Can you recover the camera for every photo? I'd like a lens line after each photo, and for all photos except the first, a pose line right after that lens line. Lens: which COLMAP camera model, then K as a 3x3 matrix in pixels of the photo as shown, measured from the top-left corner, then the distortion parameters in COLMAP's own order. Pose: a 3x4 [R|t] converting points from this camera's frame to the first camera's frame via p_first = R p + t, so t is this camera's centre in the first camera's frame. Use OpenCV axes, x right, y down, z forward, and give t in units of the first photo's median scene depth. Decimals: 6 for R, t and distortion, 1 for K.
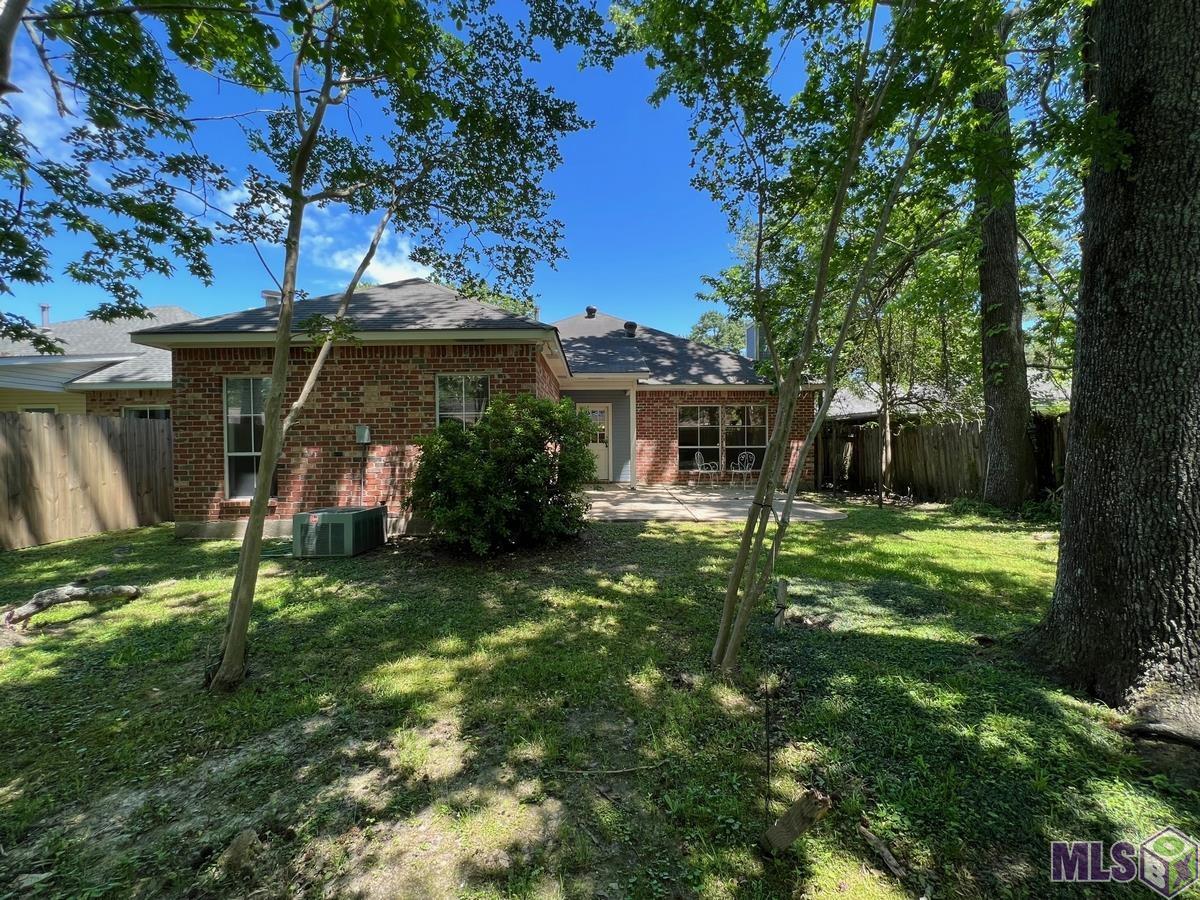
lens RADIAL K [[482.2, 0, 600.0], [0, 482.2, 450.0], [0, 0, 1]] dist [-0.001740, -0.000043]
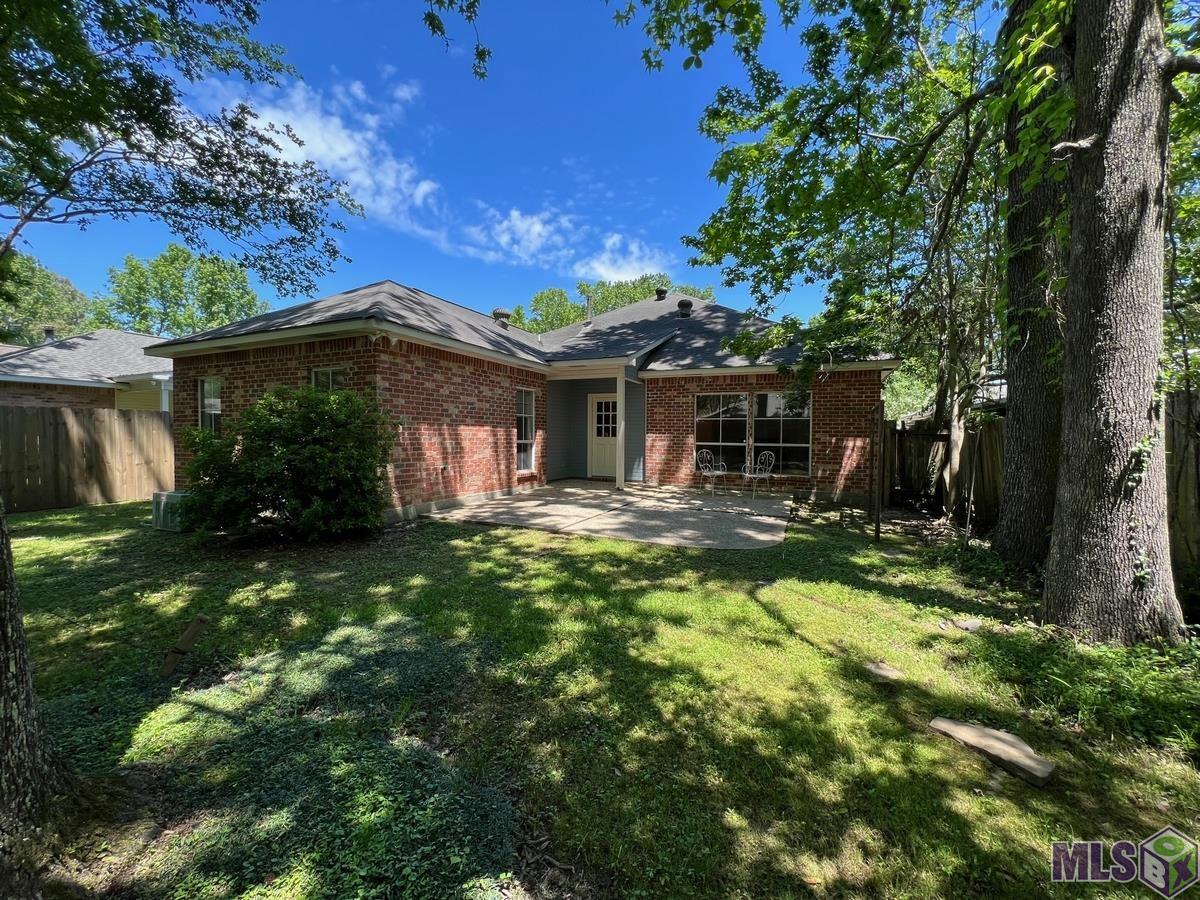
lens RADIAL K [[482.2, 0, 600.0], [0, 482.2, 450.0], [0, 0, 1]] dist [-0.001740, -0.000043]
pose [[0.908646, 0.026502, -0.416726, 0.371814], [-0.020021, 0.999601, 0.019917, -0.007895], [0.417088, -0.009754, 0.908814, 0.164433]]
